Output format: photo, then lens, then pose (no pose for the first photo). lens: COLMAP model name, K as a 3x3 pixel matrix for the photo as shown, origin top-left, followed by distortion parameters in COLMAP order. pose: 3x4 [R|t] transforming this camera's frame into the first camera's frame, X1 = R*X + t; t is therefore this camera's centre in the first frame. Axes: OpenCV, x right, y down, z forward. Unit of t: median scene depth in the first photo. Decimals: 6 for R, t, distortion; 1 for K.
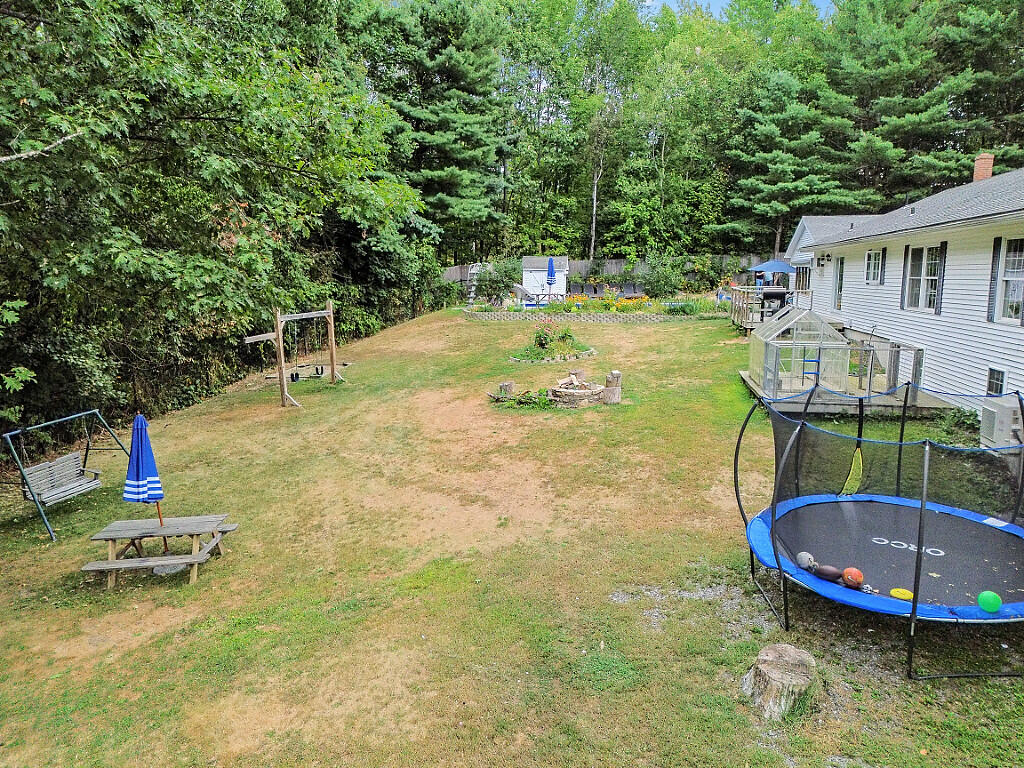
lens RADIAL K [[718.0, 0, 512.0], [0, 718.0, 384.0], [0, 0, 1]] dist [0.080028, -0.076165]
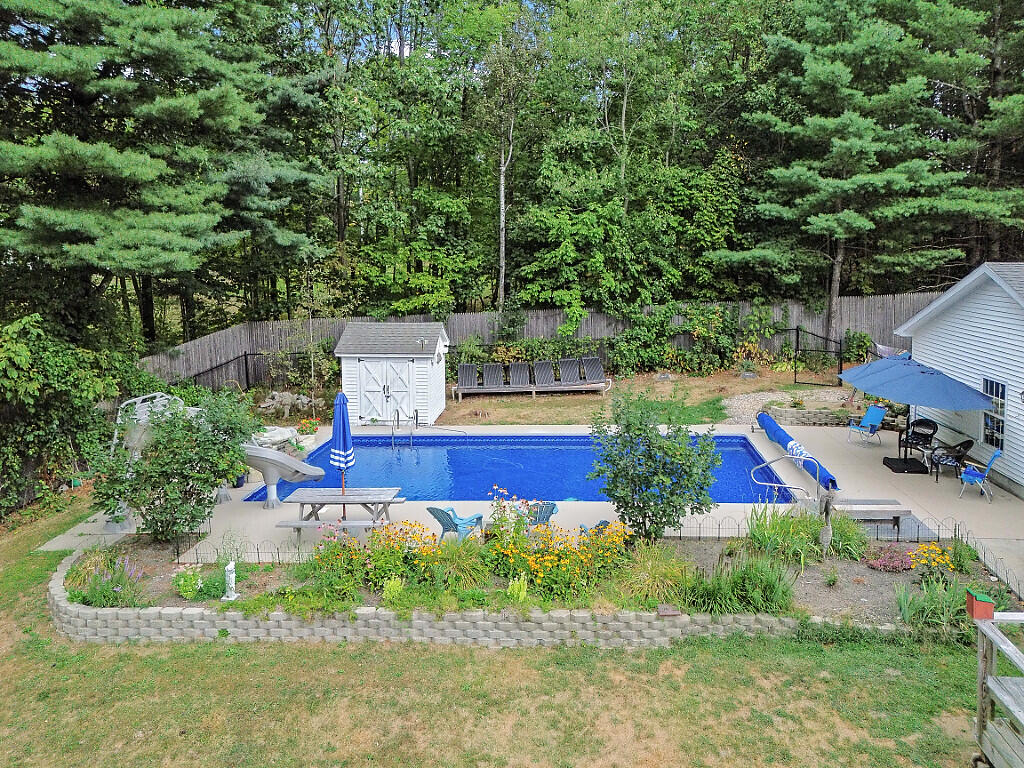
lens RADIAL K [[1092.5, 0, 531.0], [0, 1092.5, 384.7], [0, 0, 1]] dist [0.191667, -0.445394]
pose [[0.992444, -0.021048, 0.120876, 0.037791], [0.030031, 0.996881, -0.072979, -0.065275], [-0.118963, 0.076058, 0.989981, 0.219345]]
